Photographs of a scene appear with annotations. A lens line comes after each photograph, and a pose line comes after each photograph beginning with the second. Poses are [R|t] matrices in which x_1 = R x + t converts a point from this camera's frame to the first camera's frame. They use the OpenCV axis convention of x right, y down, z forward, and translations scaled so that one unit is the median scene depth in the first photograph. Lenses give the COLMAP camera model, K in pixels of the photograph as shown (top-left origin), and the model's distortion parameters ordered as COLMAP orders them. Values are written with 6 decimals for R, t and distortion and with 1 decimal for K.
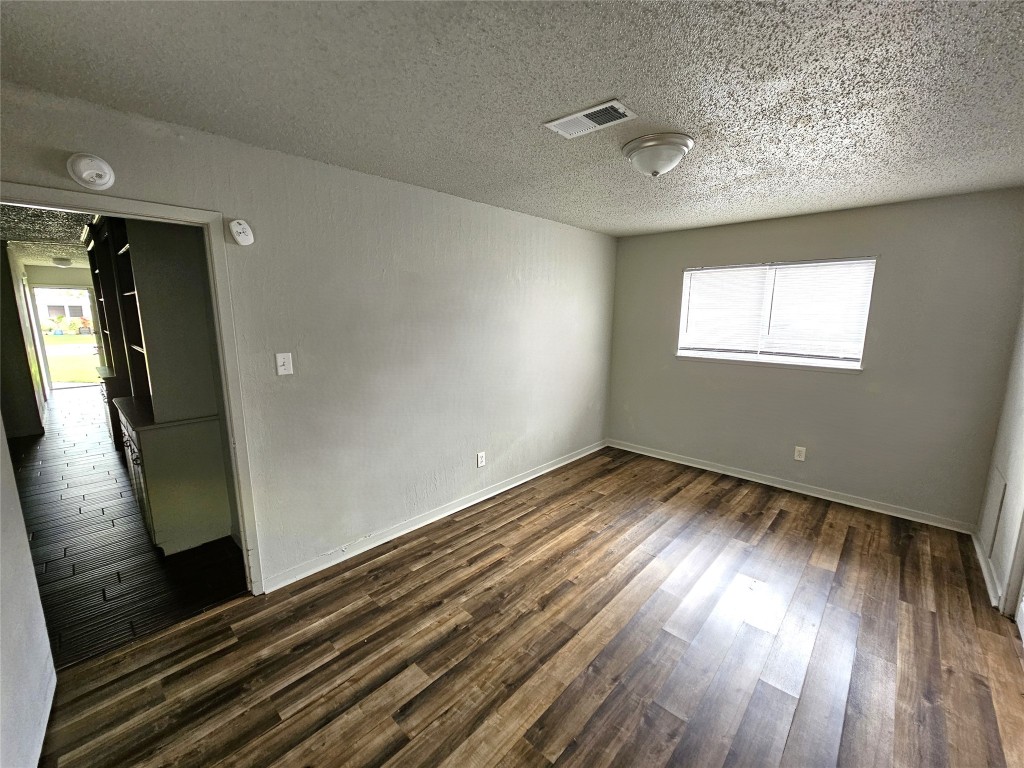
lens RADIAL K [[417.7, 0, 519.5], [0, 417.7, 379.8], [0, 0, 1]] dist [-0.009632, -0.000358]
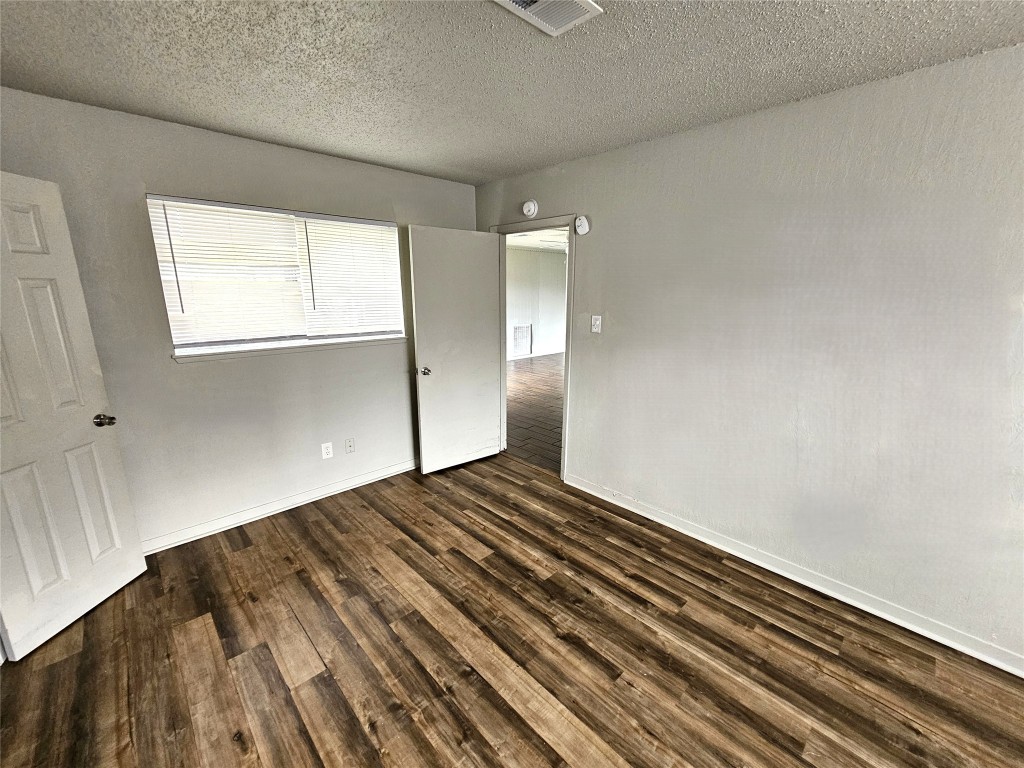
lens RADIAL K [[417.7, 0, 514.9], [0, 417.7, 385.4], [0, 0, 1]] dist [-0.009632, -0.000358]
pose [[-0.057353, 0.227371, -0.972118, 0.796992], [-0.163866, 0.958371, 0.233823, -0.128284], [0.984814, 0.172708, -0.017707, 0.868493]]
